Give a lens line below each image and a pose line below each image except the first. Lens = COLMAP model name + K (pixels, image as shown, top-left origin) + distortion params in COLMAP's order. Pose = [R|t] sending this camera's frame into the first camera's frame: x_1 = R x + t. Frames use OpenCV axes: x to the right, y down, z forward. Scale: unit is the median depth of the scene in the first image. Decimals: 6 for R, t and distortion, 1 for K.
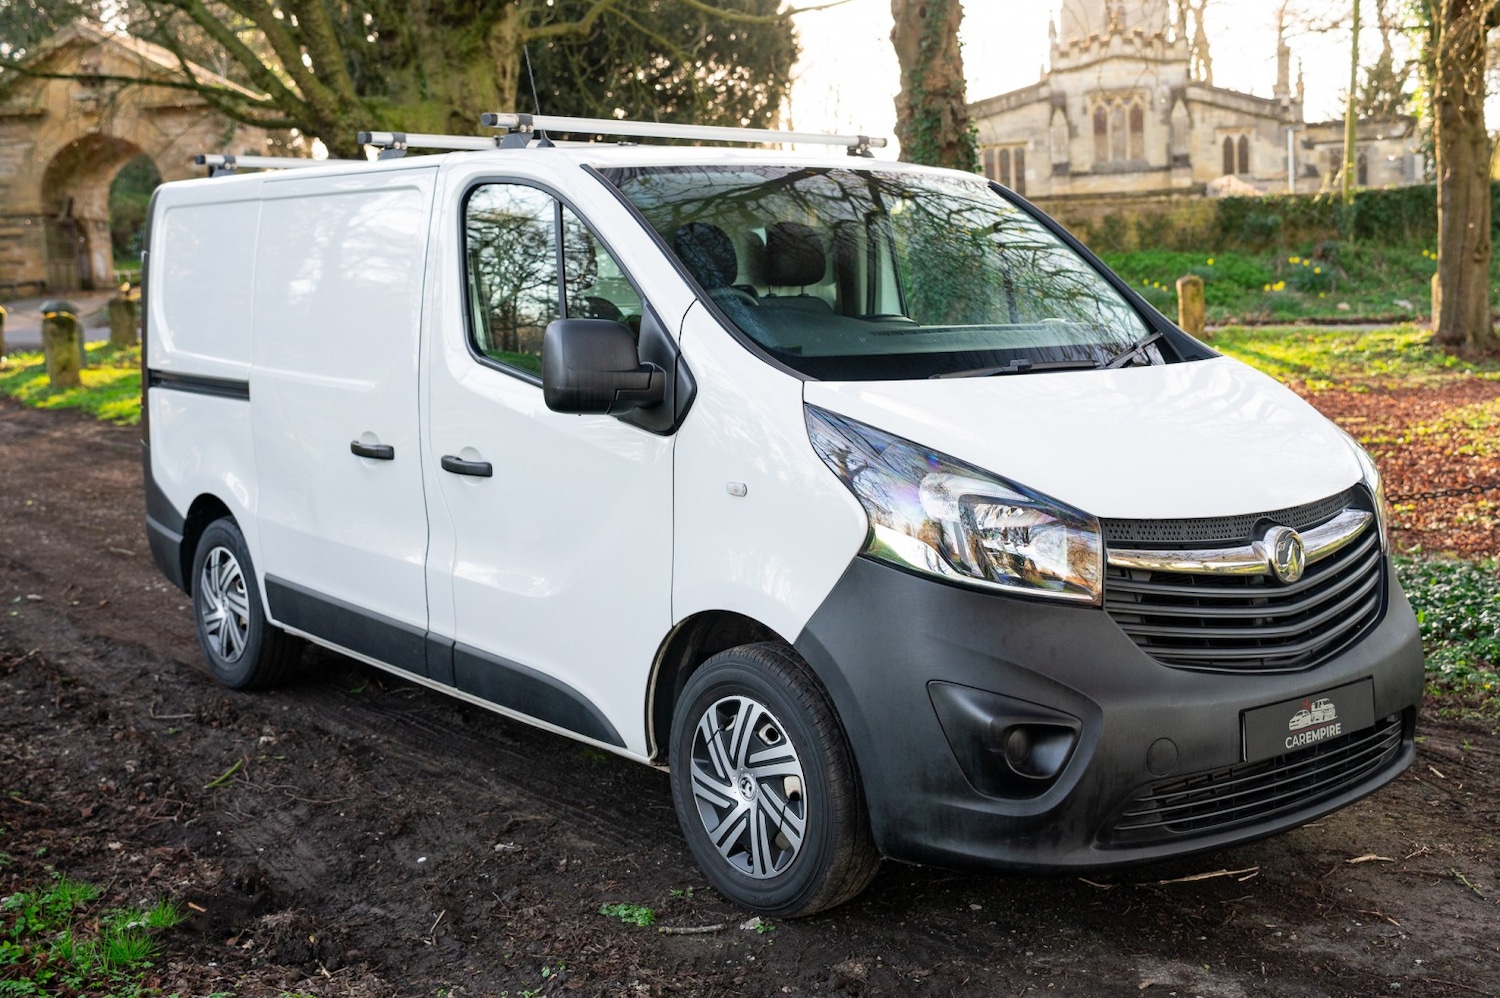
lens RADIAL K [[1711.4, 0, 743.9], [0, 1711.4, 491.6], [0, 0, 1]] dist [-0.003233, 0.000000]
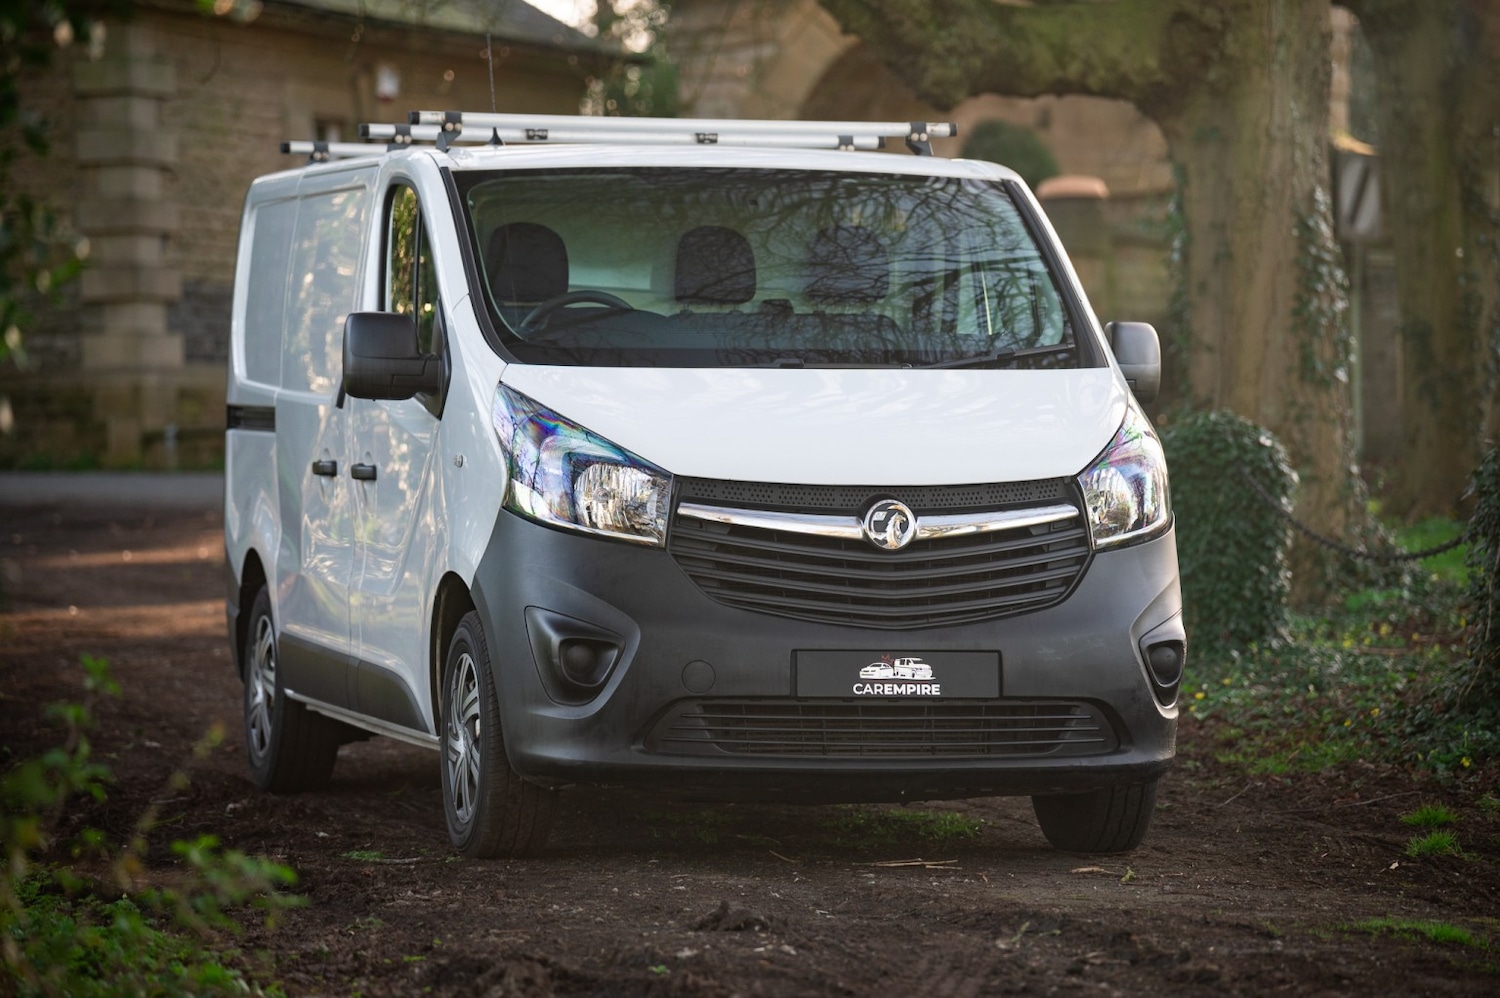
lens RADIAL K [[5034.7, 0, 750.5], [0, 5034.7, 495.4], [0, 0, 1]] dist [1.183886, 0.000000]
pose [[0.915974, 0.019777, -0.400749, 1.513672], [-0.061956, 0.993777, -0.092567, 0.319308], [0.396425, 0.109618, 0.911500, -1.951178]]
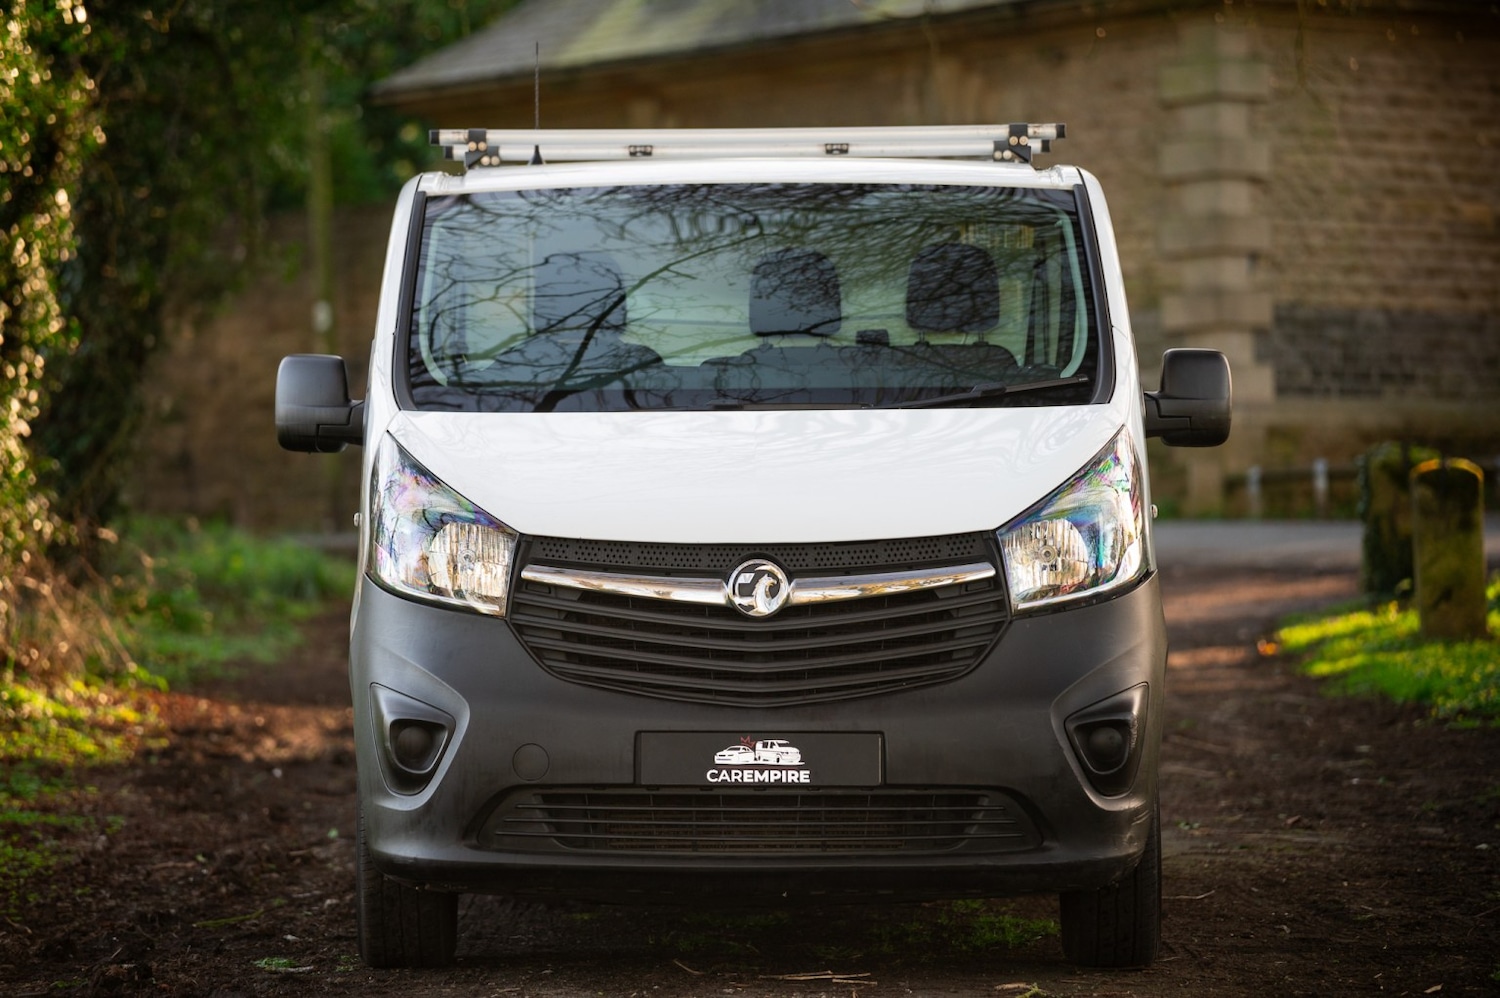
lens RADIAL K [[5654.2, 0, 715.2], [0, 5654.2, 494.1], [0, 0, 1]] dist [1.524515, 0.000000]
pose [[0.783409, 0.005763, -0.621480, 2.251364], [-0.073497, 0.993799, -0.083431, 0.249192], [0.617145, 0.111038, 0.778975, -1.476131]]
